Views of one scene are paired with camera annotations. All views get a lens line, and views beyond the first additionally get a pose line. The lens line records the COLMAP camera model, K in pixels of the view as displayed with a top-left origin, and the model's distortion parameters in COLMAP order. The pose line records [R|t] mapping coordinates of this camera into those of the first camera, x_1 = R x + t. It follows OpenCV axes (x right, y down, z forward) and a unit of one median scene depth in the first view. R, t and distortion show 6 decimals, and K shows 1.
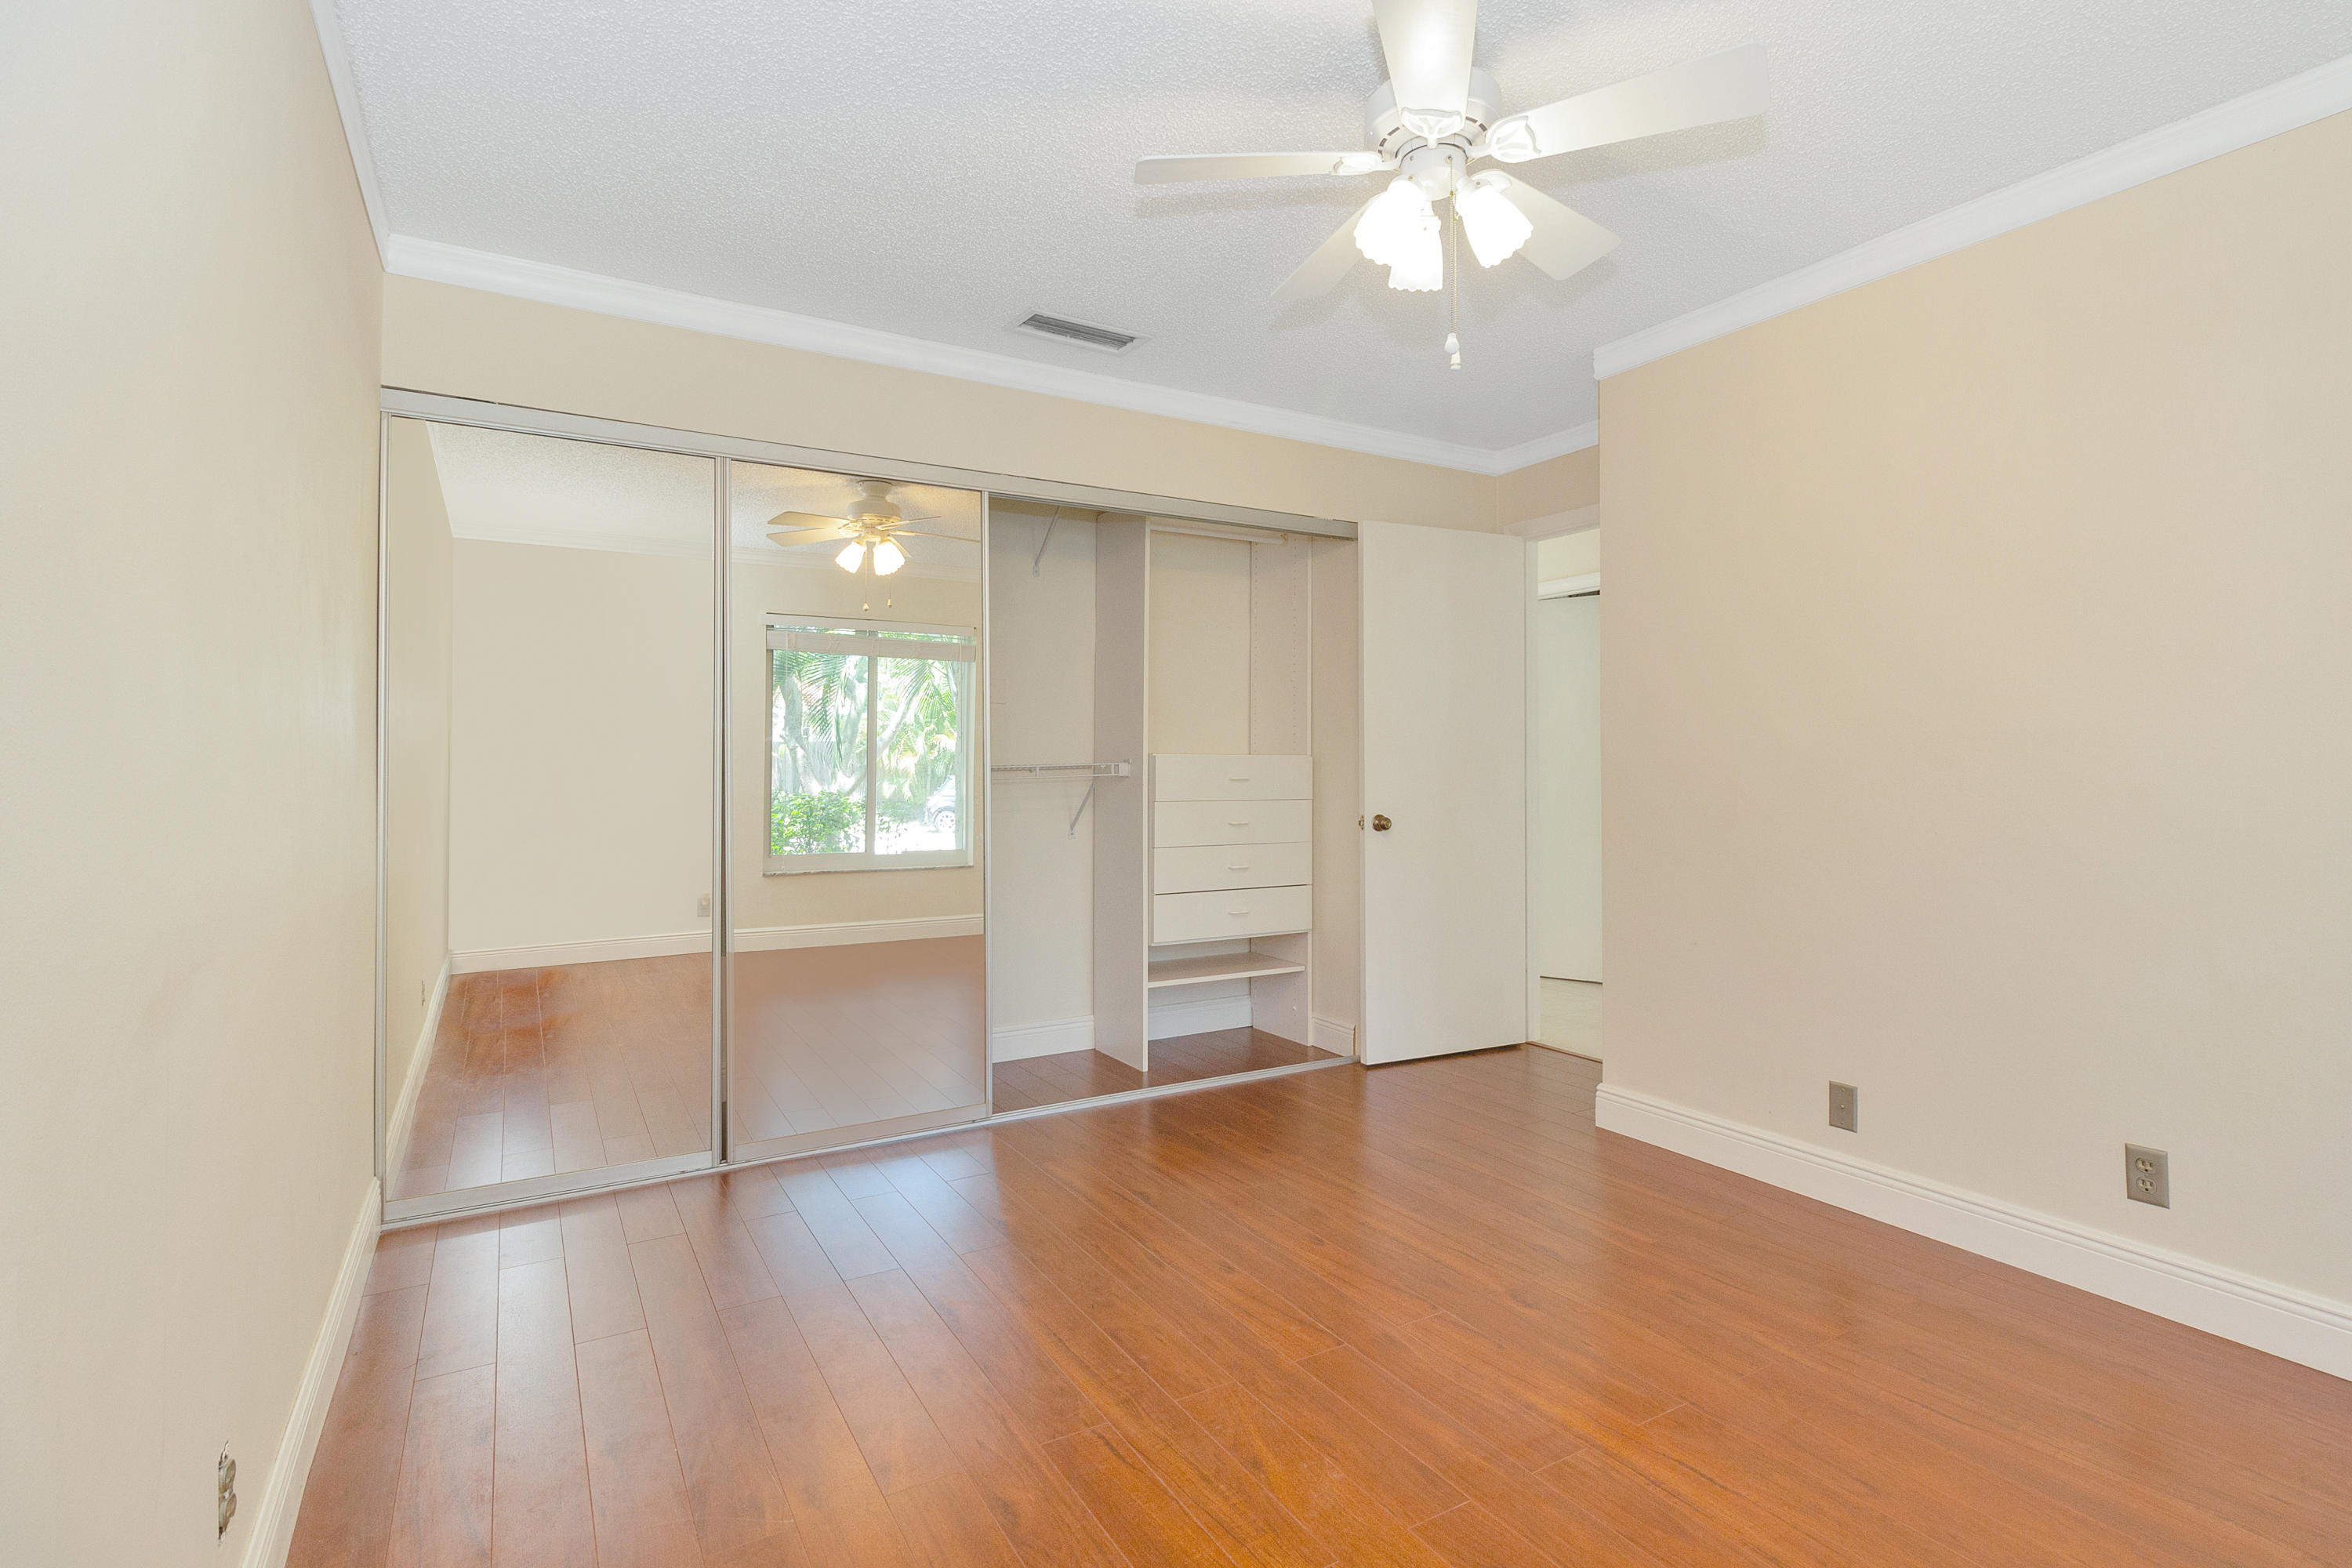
lens RADIAL K [[1141.5, 0, 1187.1], [0, 1141.5, 756.6], [0, 0, 1]] dist [0.001926, -0.000261]
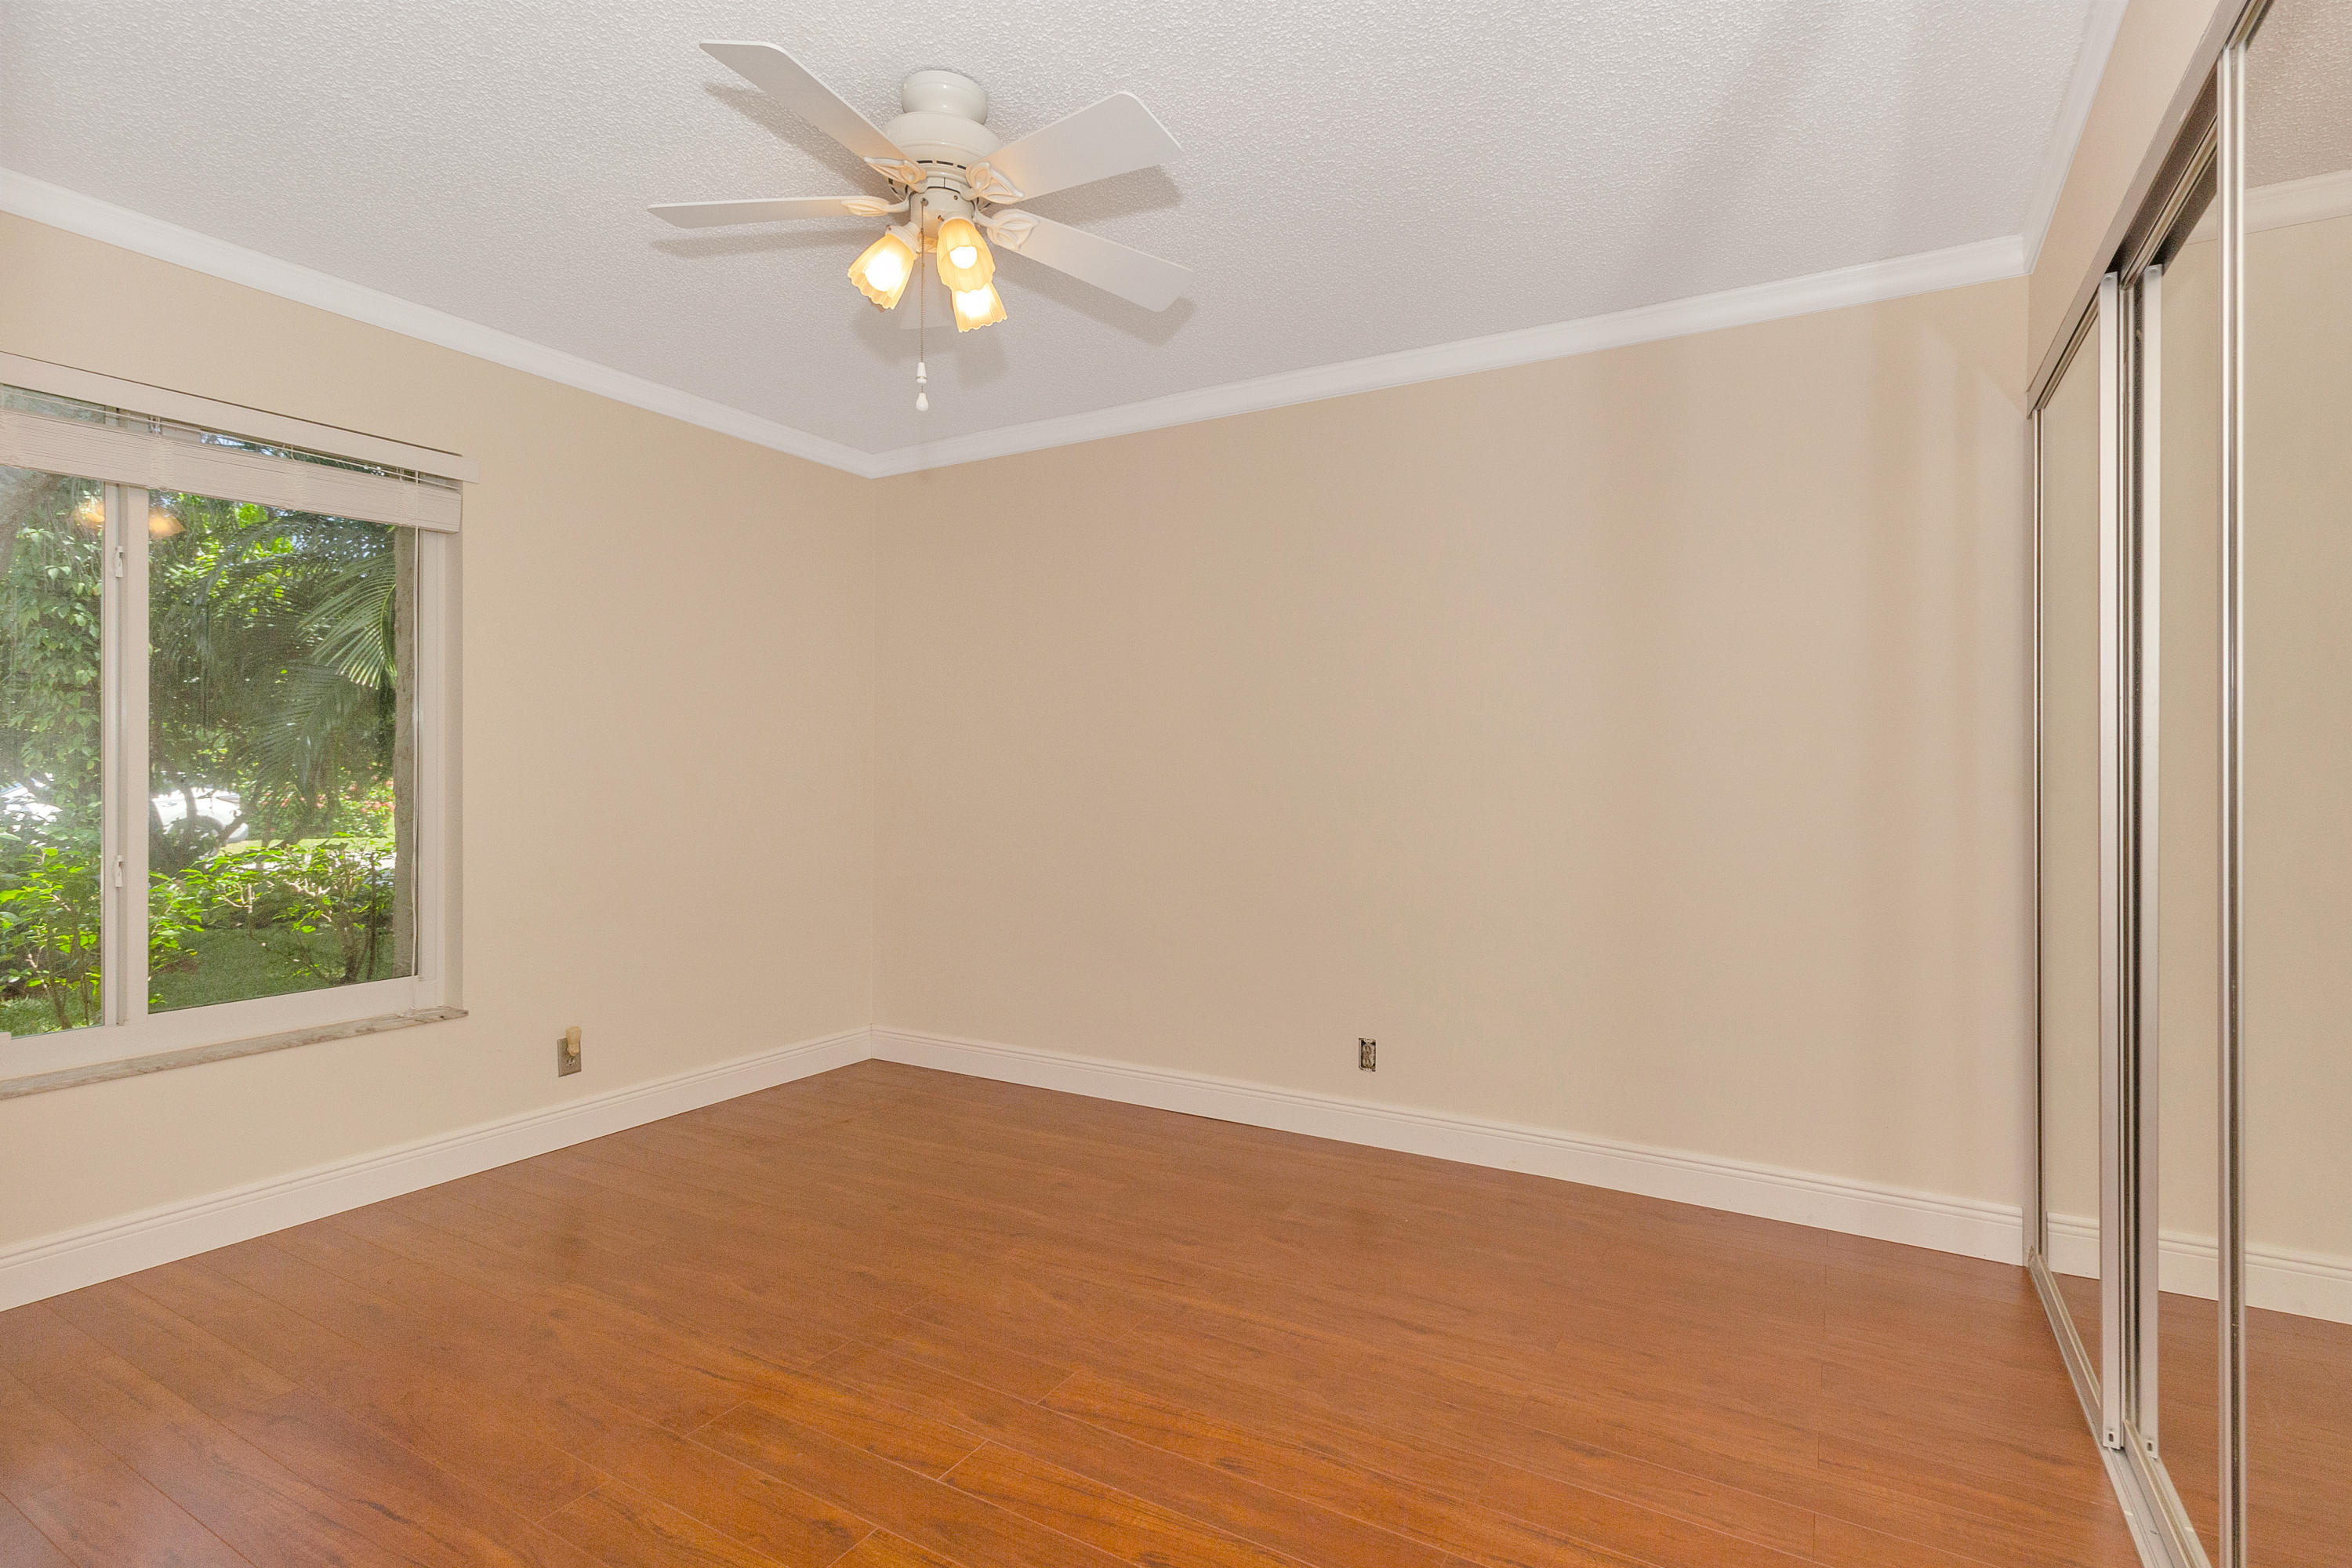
lens RADIAL K [[1141.5, 0, 1187.1], [0, 1141.5, 756.6], [0, 0, 1]] dist [0.001926, -0.000261]
pose [[-0.875688, -0.007140, -0.482824, 0.521718], [-0.001868, 0.999933, -0.011397, -0.009162], [0.482873, -0.009078, -0.875643, 2.016180]]
